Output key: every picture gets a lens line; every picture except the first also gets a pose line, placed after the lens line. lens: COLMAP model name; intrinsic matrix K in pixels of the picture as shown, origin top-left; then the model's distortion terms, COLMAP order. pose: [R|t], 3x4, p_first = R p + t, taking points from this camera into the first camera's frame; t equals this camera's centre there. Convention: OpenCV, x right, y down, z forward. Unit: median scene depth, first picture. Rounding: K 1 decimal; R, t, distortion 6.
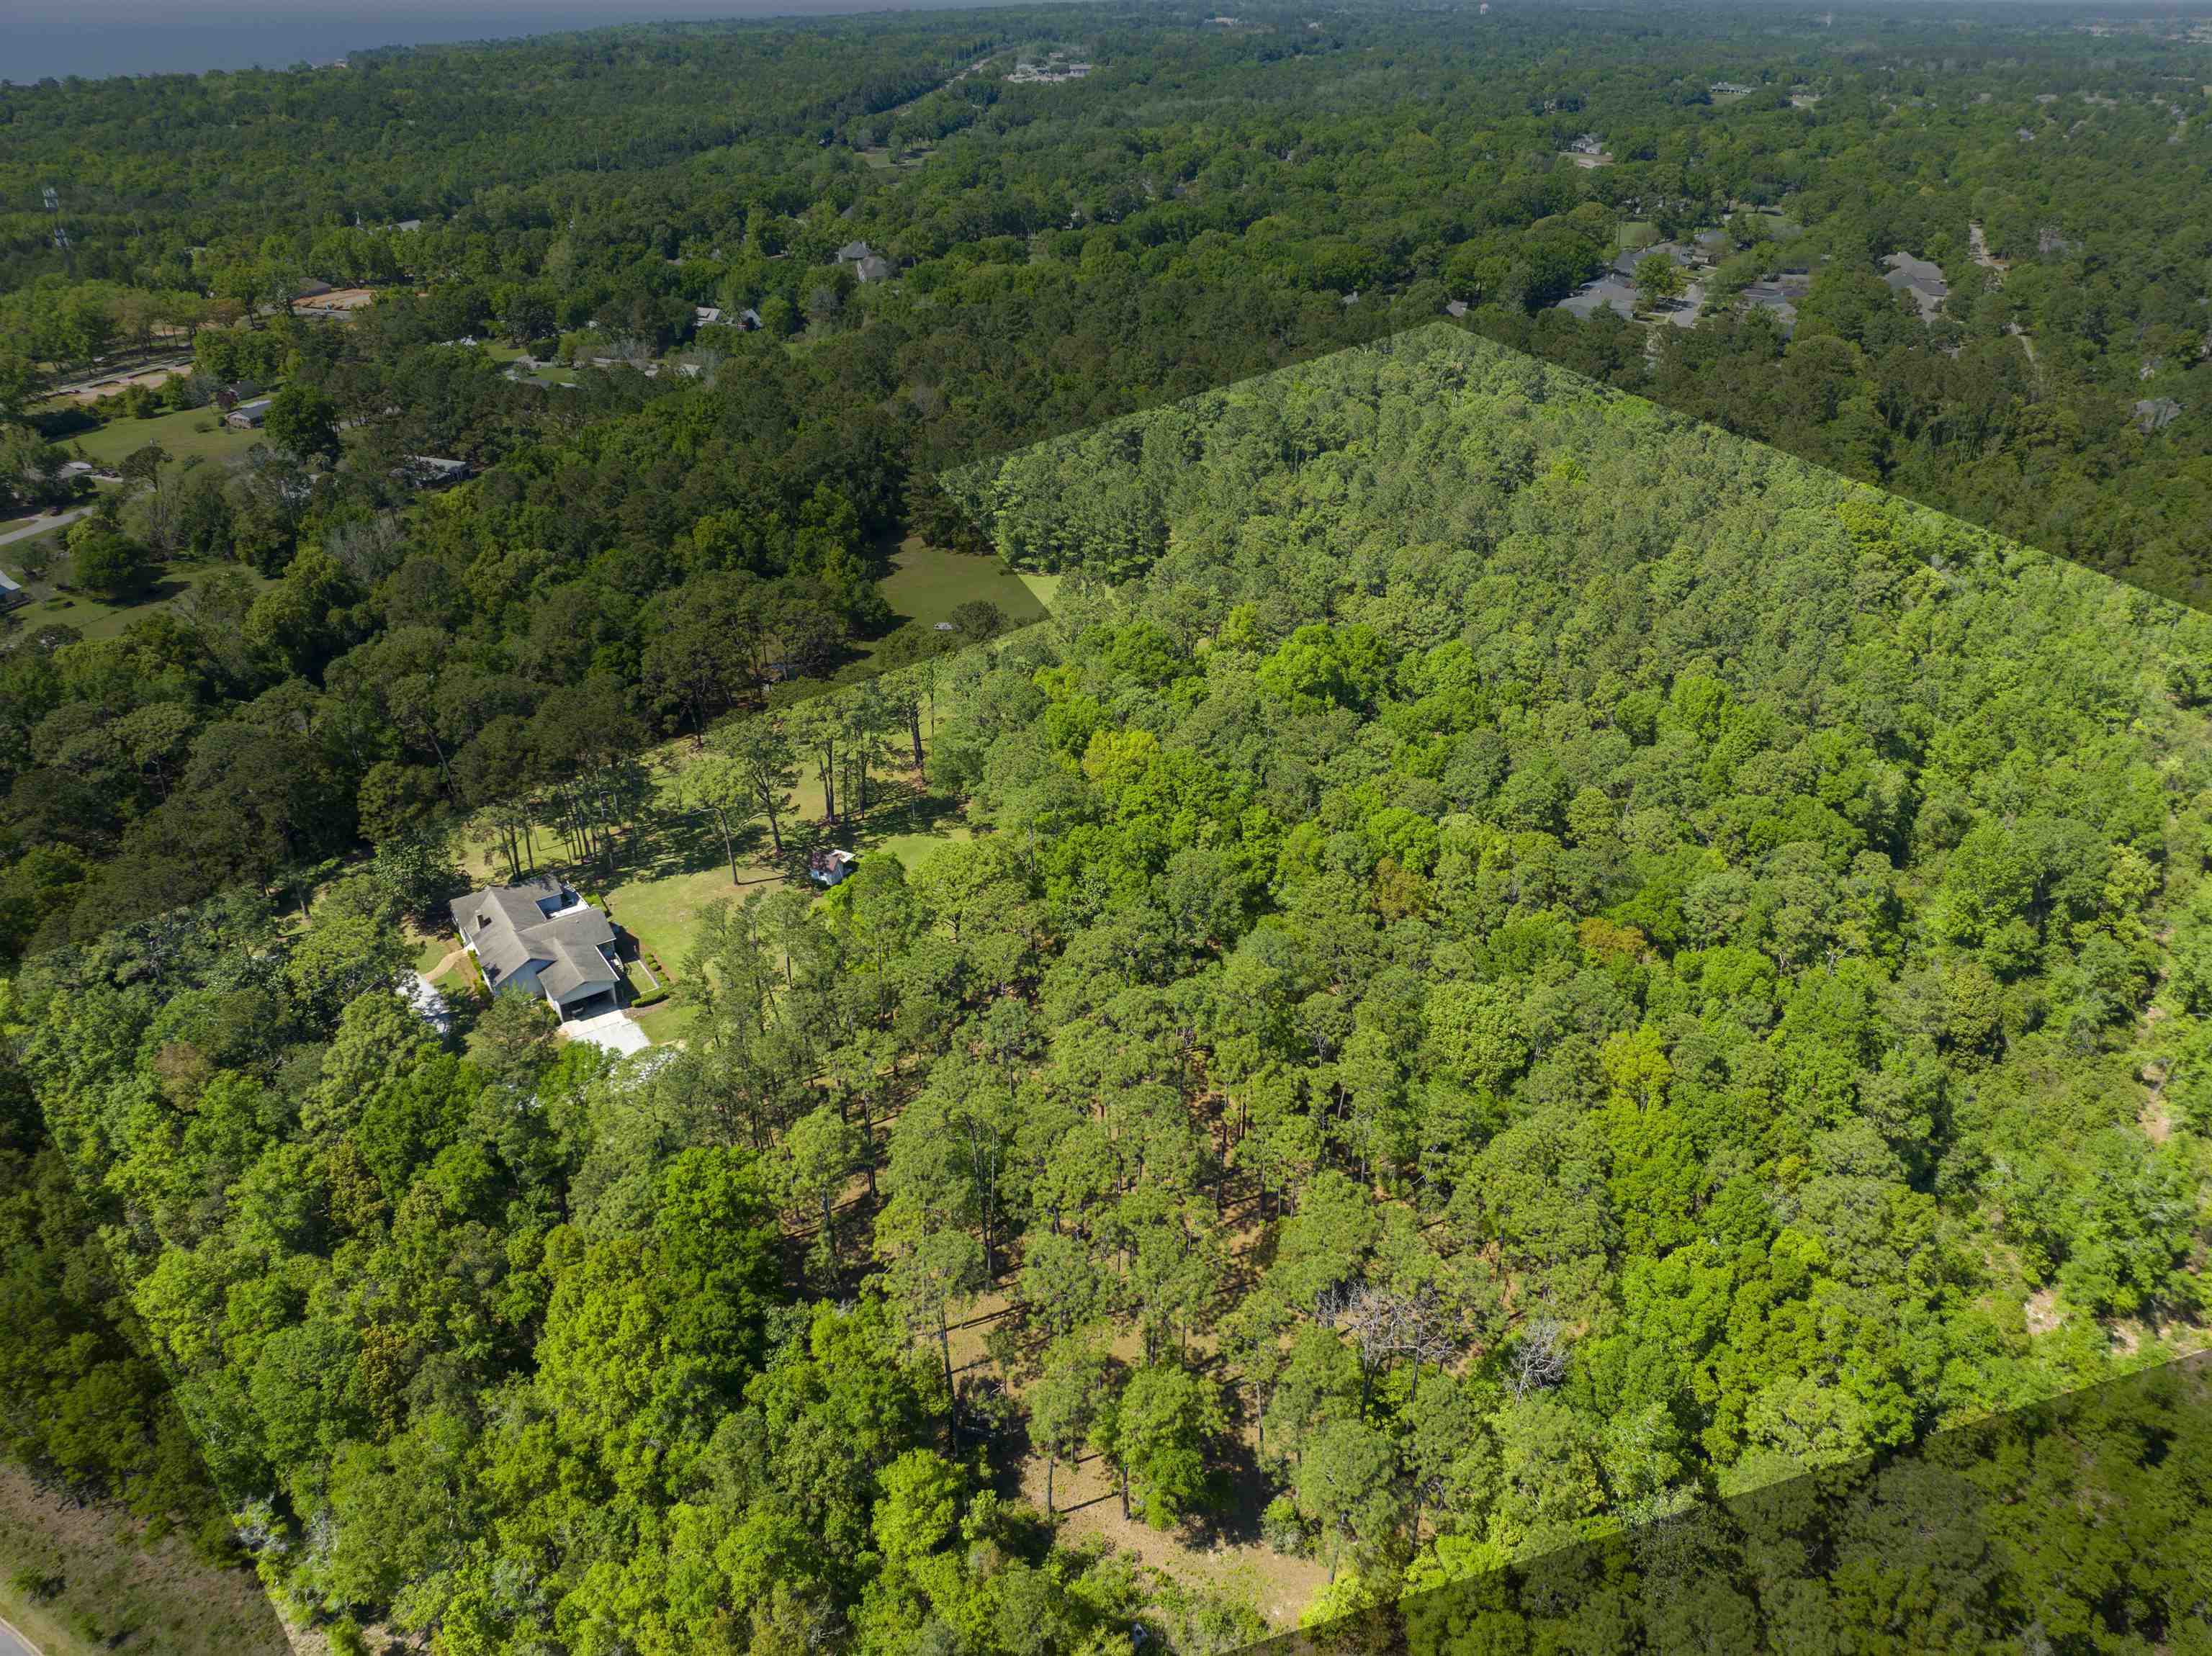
lens RADIAL K [[1570.8, 0, 1106.3], [0, 1570.8, 828.5], [0, 0, 1]] dist [-0.059715, 0.036853]
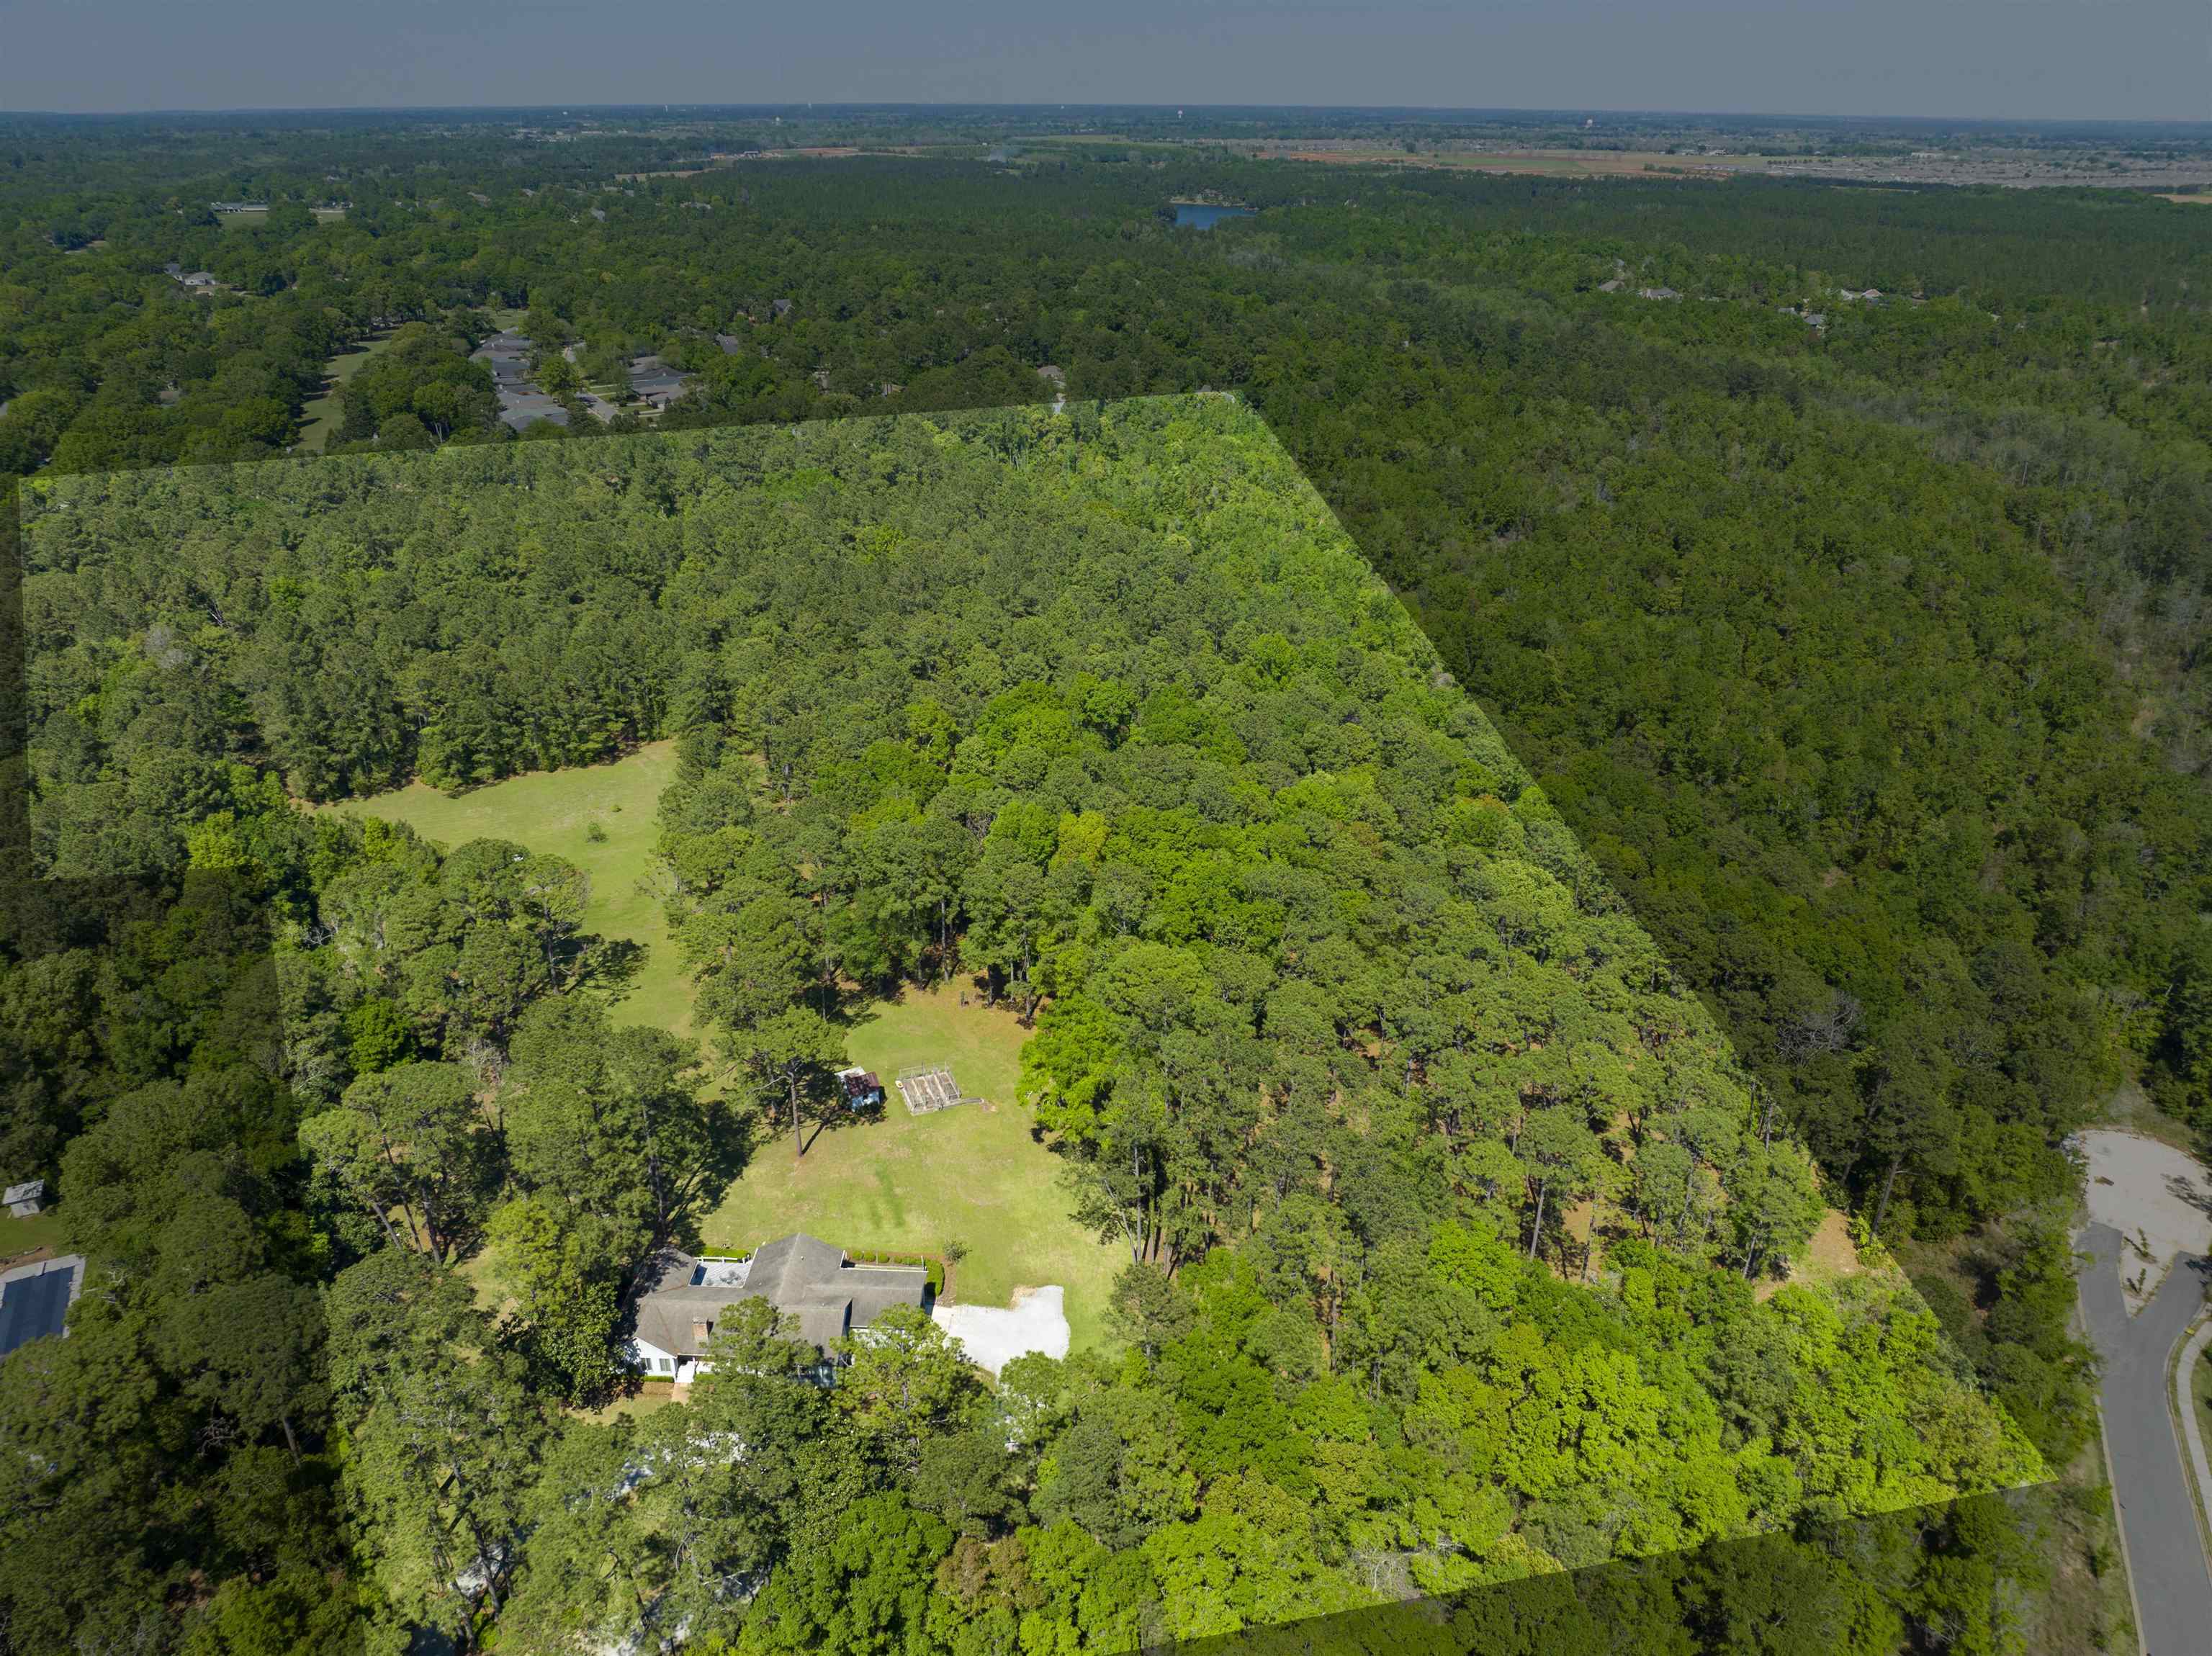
lens RADIAL K [[1570.8, 0, 1108.6], [0, 1570.8, 823.0], [0, 0, 1]] dist [-0.059715, 0.036853]
pose [[0.595029, -0.348582, 0.724176, -0.634969], [0.392540, 0.912313, 0.116607, -0.148741], [-0.701323, 0.214884, 0.679685, 0.256606]]
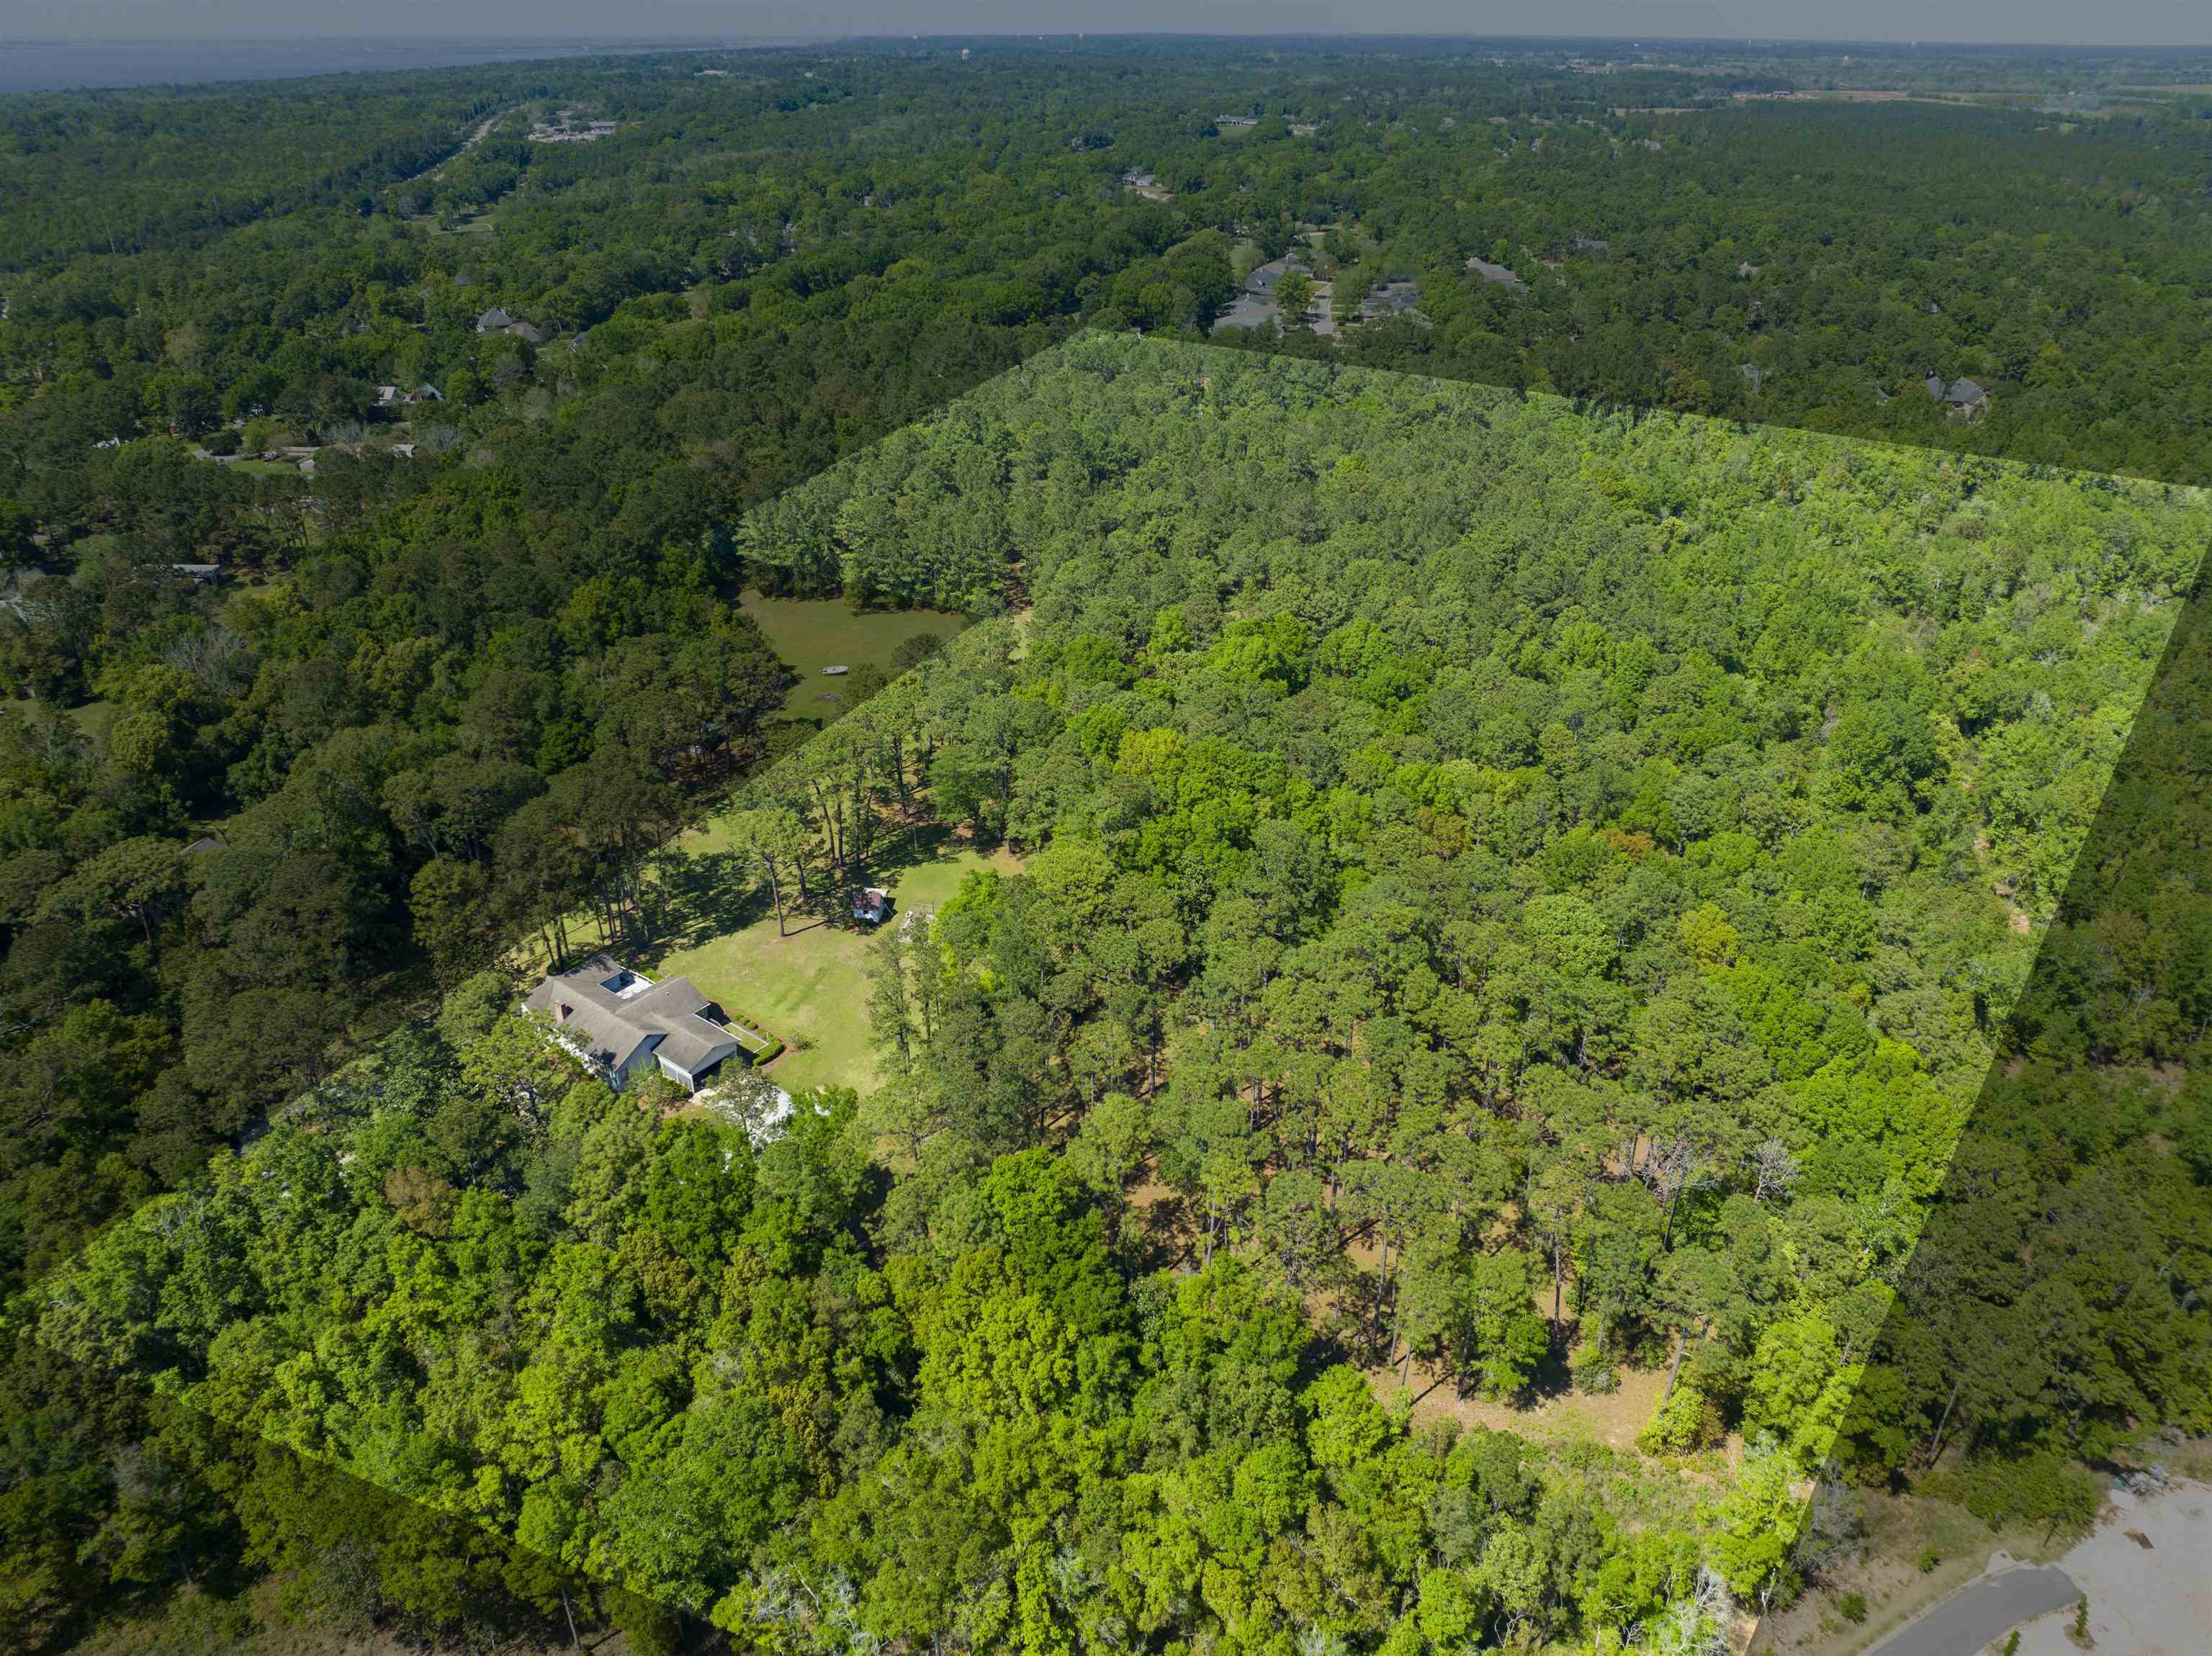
lens RADIAL K [[1570.8, 0, 1105.0], [0, 1570.8, 830.5], [0, 0, 1]] dist [-0.059715, 0.036853]
pose [[0.952373, -0.147977, 0.266626, -0.276087], [0.154377, 0.988007, -0.003081, 0.003615], [-0.262972, 0.044095, 0.963795, -0.013969]]
